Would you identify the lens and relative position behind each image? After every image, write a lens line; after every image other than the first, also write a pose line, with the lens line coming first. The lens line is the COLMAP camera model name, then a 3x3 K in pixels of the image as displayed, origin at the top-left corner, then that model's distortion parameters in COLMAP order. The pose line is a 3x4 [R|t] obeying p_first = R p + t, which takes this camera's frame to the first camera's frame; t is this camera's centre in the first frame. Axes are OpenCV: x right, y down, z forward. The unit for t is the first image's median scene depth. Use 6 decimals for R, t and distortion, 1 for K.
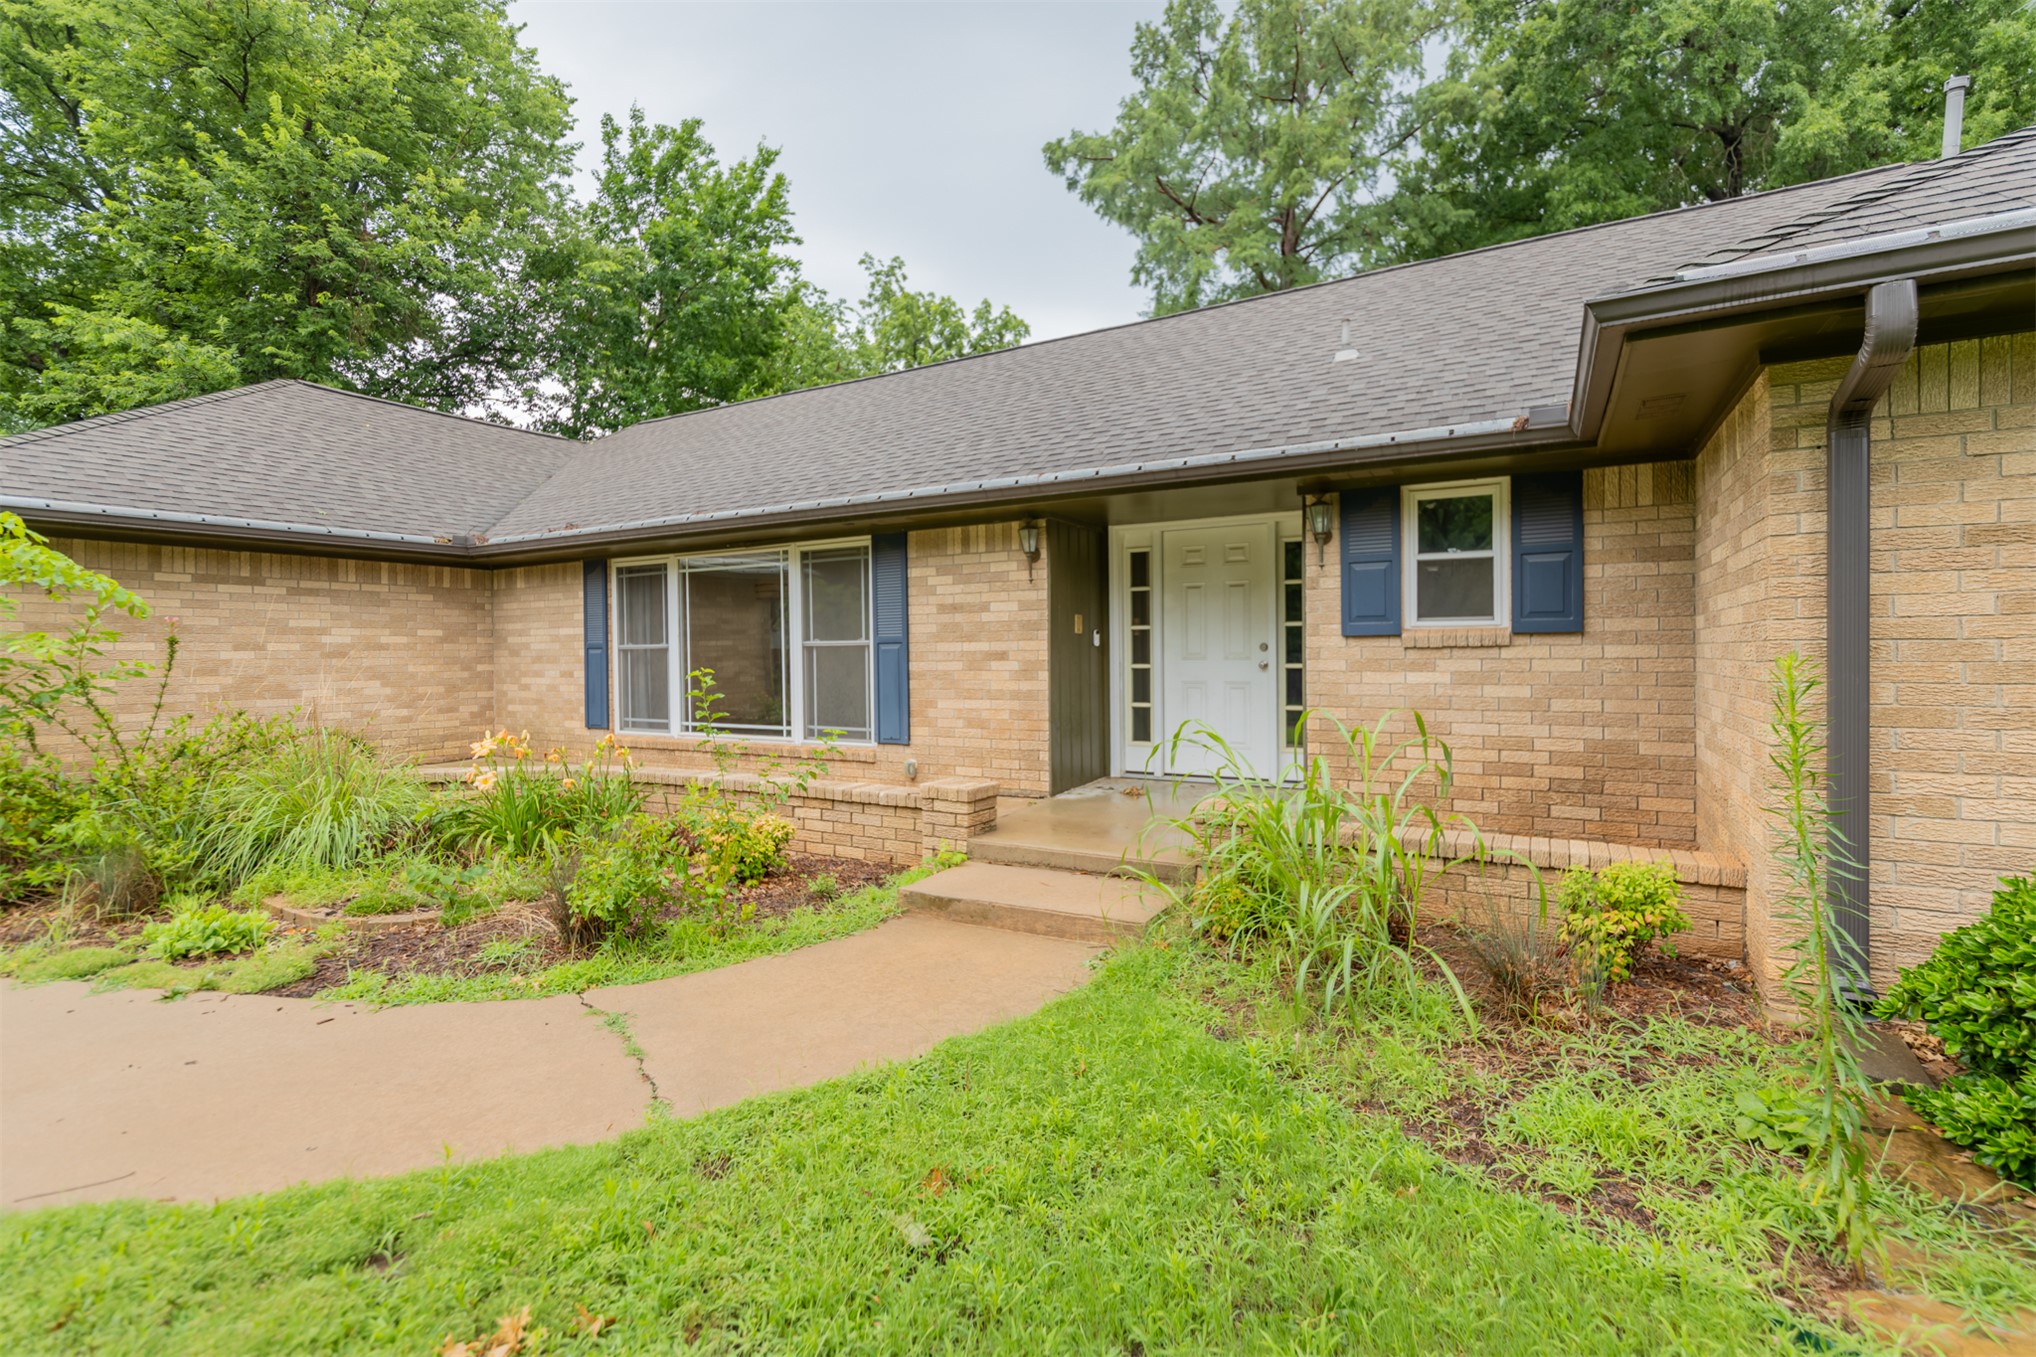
lens RADIAL K [[898.7, 0, 1020.7], [0, 898.7, 665.6], [0, 0, 1]] dist [-0.001001, -0.000689]
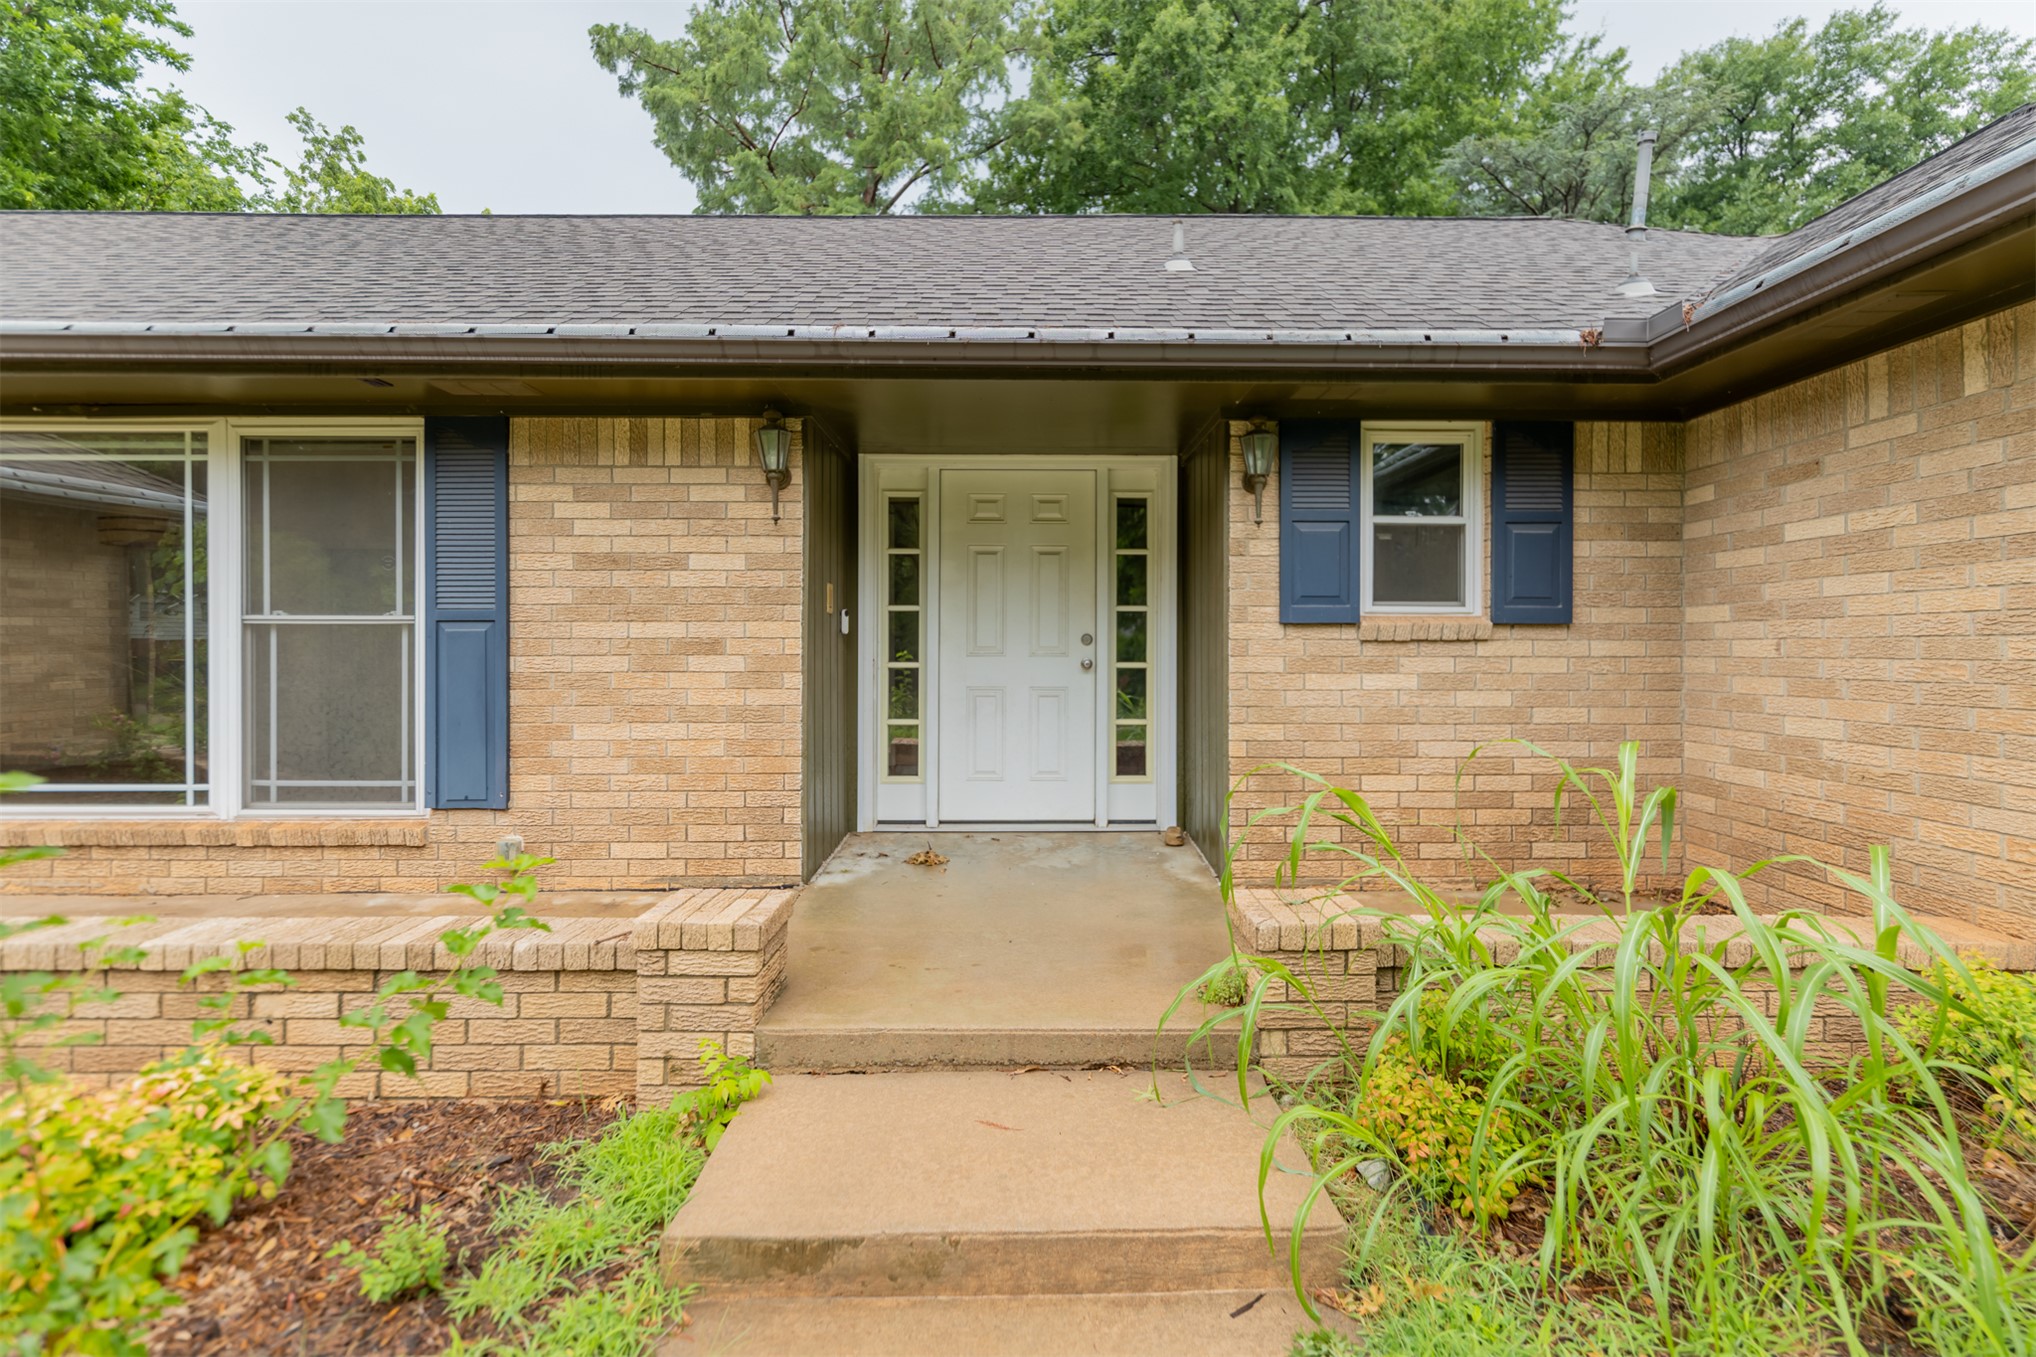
lens RADIAL K [[895.4, 0, 1044.6], [0, 895.4, 653.0], [0, 0, 1]] dist [-0.000474, 0.000022]
pose [[0.858660, 0.009096, 0.512466, -0.128728], [-0.002439, 0.999904, -0.013659, 0.000487], [-0.512540, 0.010479, 0.858599, 0.382313]]
